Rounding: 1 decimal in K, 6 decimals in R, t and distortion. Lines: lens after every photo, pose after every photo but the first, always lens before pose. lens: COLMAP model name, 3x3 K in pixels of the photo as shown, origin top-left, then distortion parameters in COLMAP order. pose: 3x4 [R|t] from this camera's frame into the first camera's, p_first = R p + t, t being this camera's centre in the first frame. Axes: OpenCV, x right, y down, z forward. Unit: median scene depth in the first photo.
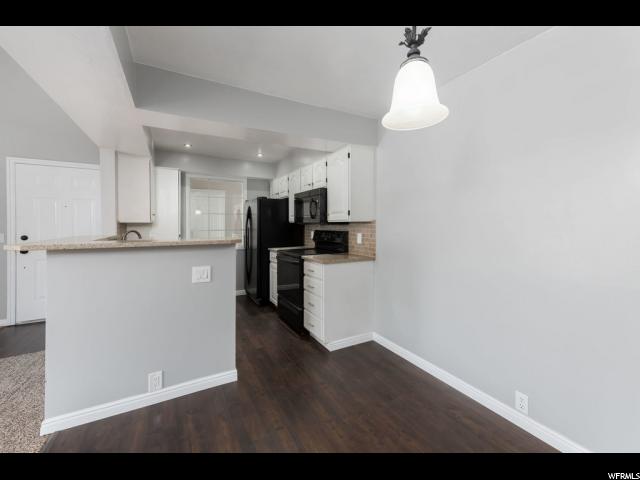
lens RADIAL K [[264.7, 0, 334.3], [0, 264.7, 224.1], [0, 0, 1]] dist [0.002478, -0.000125]
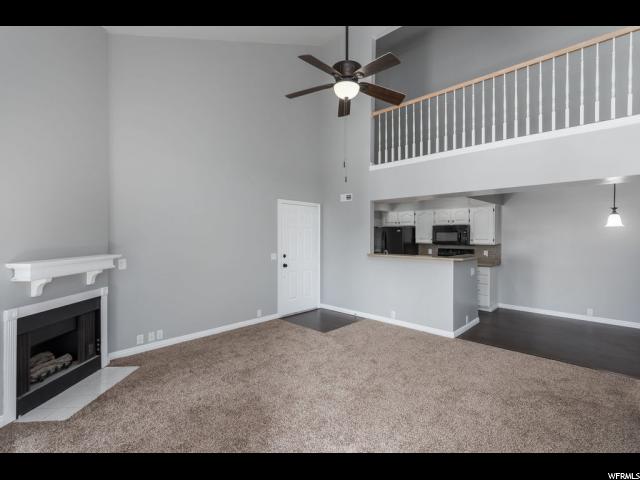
lens RADIAL K [[303.4, 0, 318.0], [0, 303.4, 234.5], [0, 0, 1]] dist [-0.002388, -0.000692]
pose [[0.956995, 0.005739, 0.290048, -1.490570], [-0.004560, 0.999978, -0.004741, -0.055713], [-0.290069, 0.003215, 0.957000, -0.604738]]
